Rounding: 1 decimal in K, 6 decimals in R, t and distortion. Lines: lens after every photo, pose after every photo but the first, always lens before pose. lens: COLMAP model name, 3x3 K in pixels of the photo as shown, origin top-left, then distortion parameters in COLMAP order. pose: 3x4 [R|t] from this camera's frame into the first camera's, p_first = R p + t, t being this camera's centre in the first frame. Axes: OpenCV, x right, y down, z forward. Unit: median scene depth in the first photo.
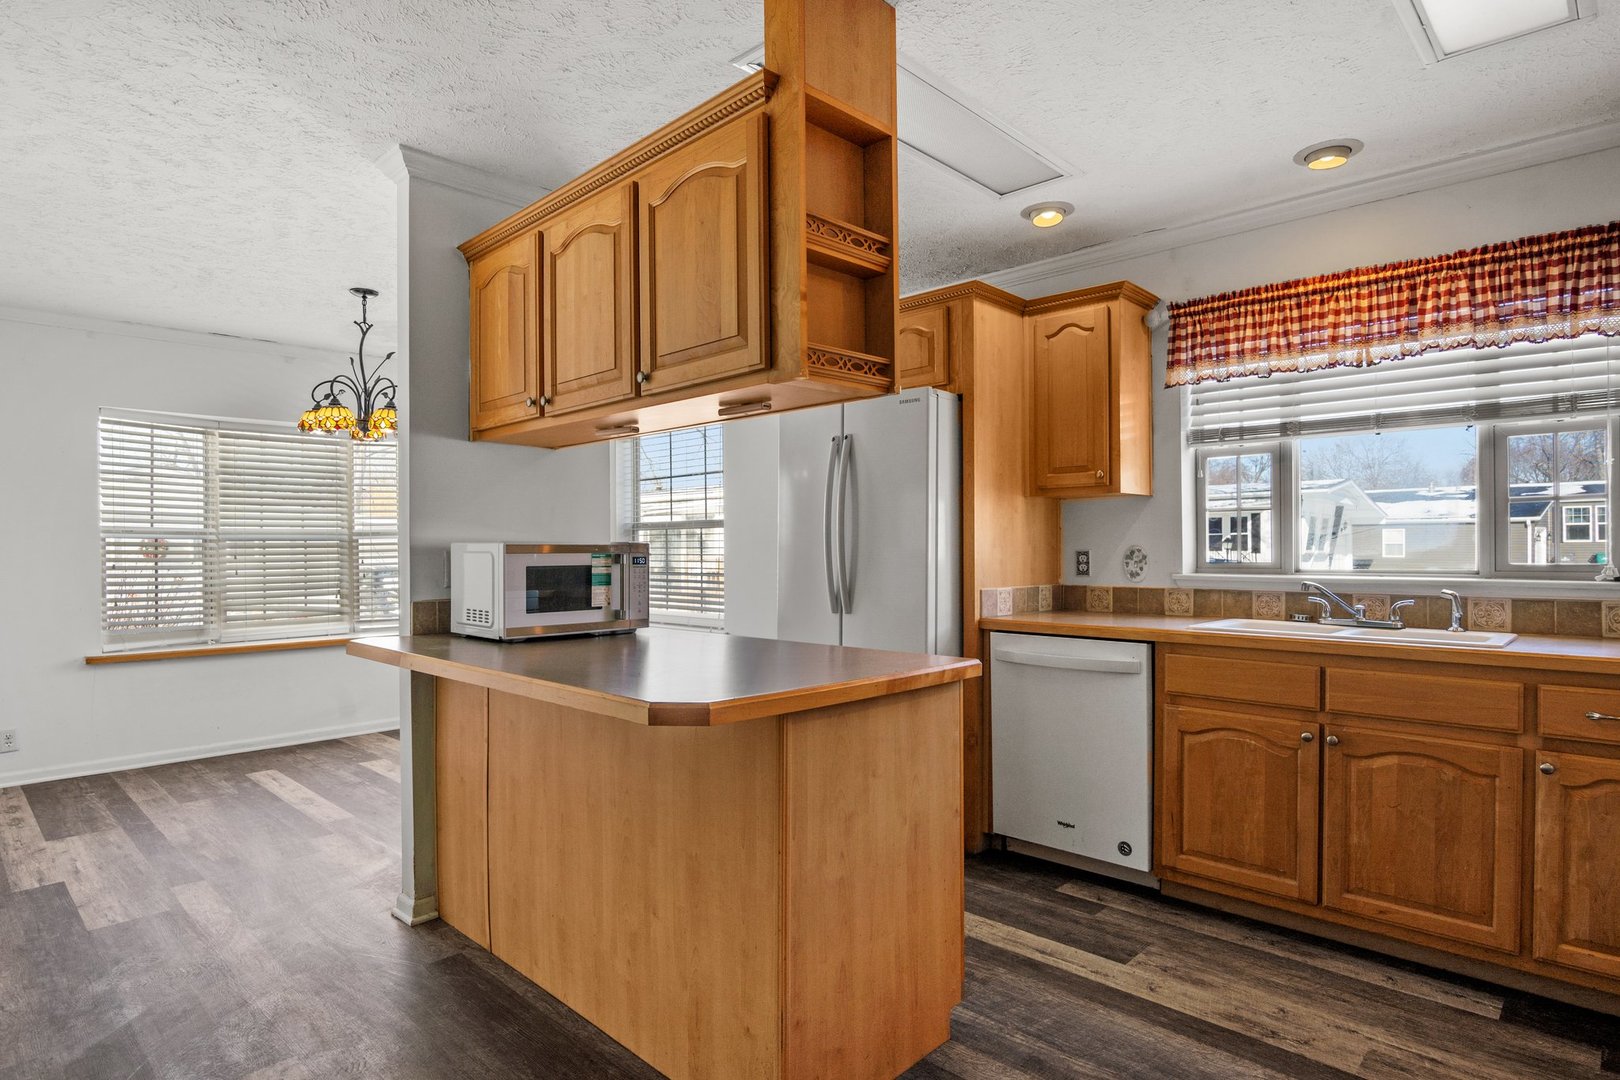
lens RADIAL K [[871.3, 0, 806.5], [0, 871.3, 544.2], [0, 0, 1]] dist [0.002997, 0.000253]
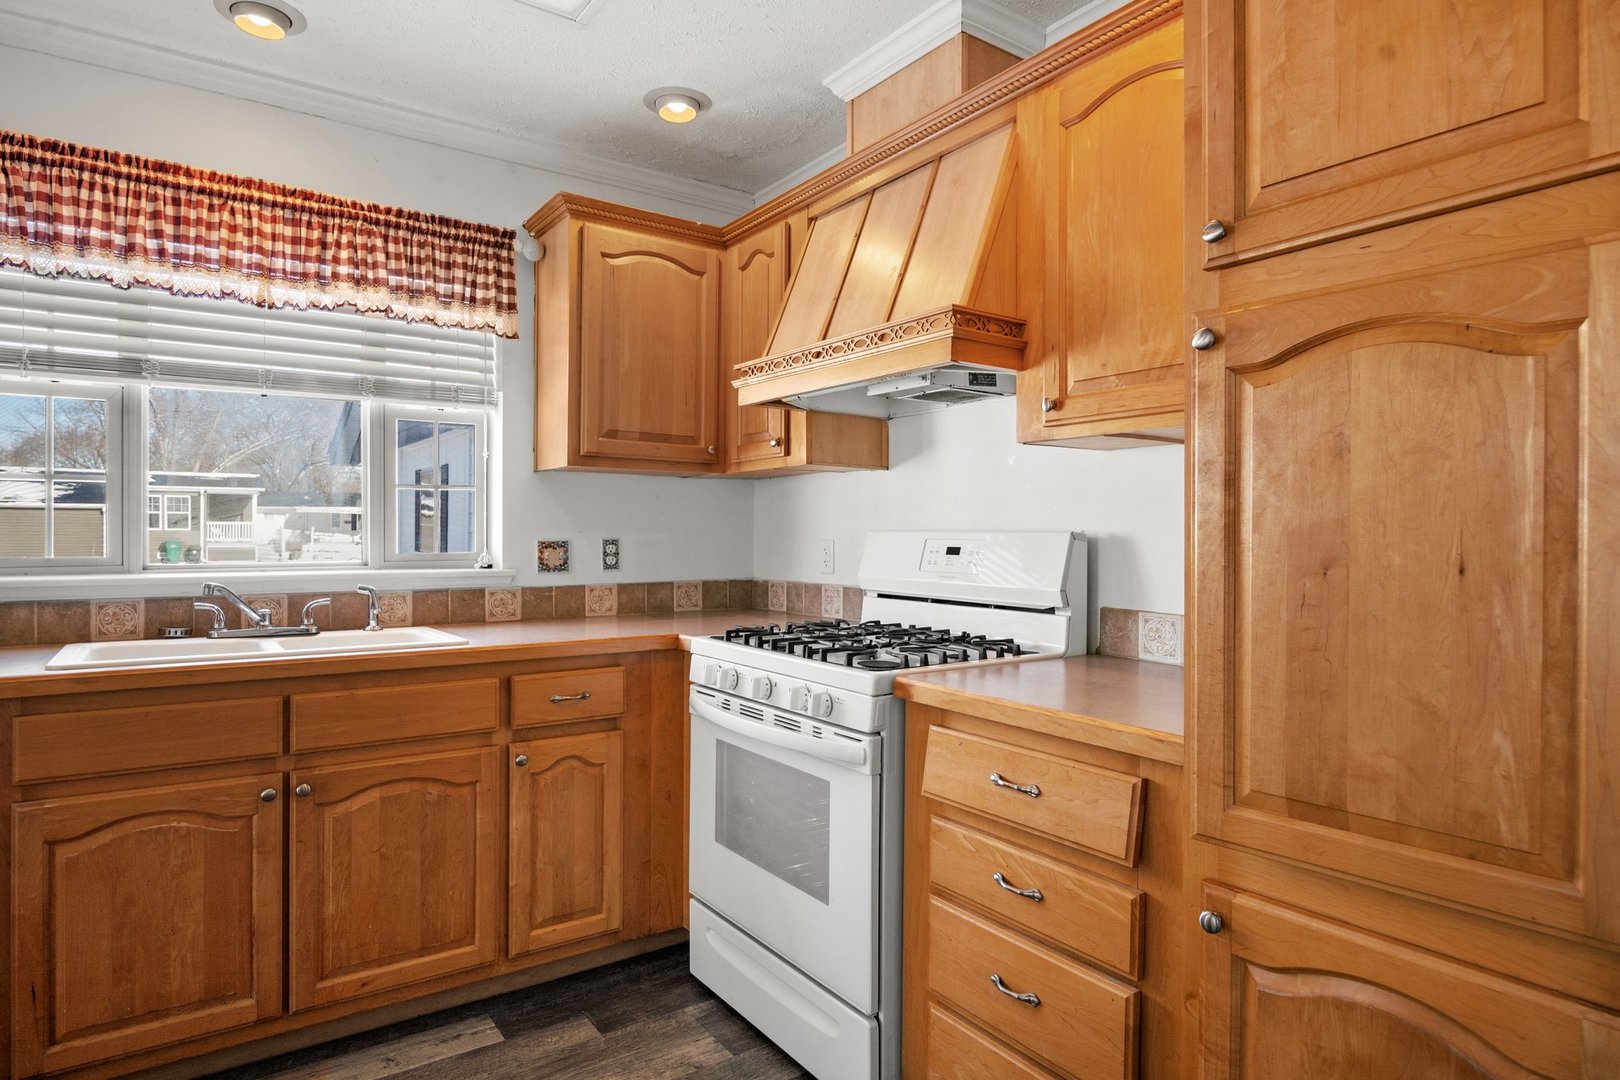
lens RADIAL K [[917.0, 0, 805.8], [0, 917.0, 537.8], [0, 0, 1]] dist [-0.010014, -0.000300]
pose [[0.200093, 0.000000, 0.979777, -0.082185], [-0.006010, 0.999981, 0.001227, 0.001543], [-0.979758, -0.006134, 0.200089, 0.385239]]
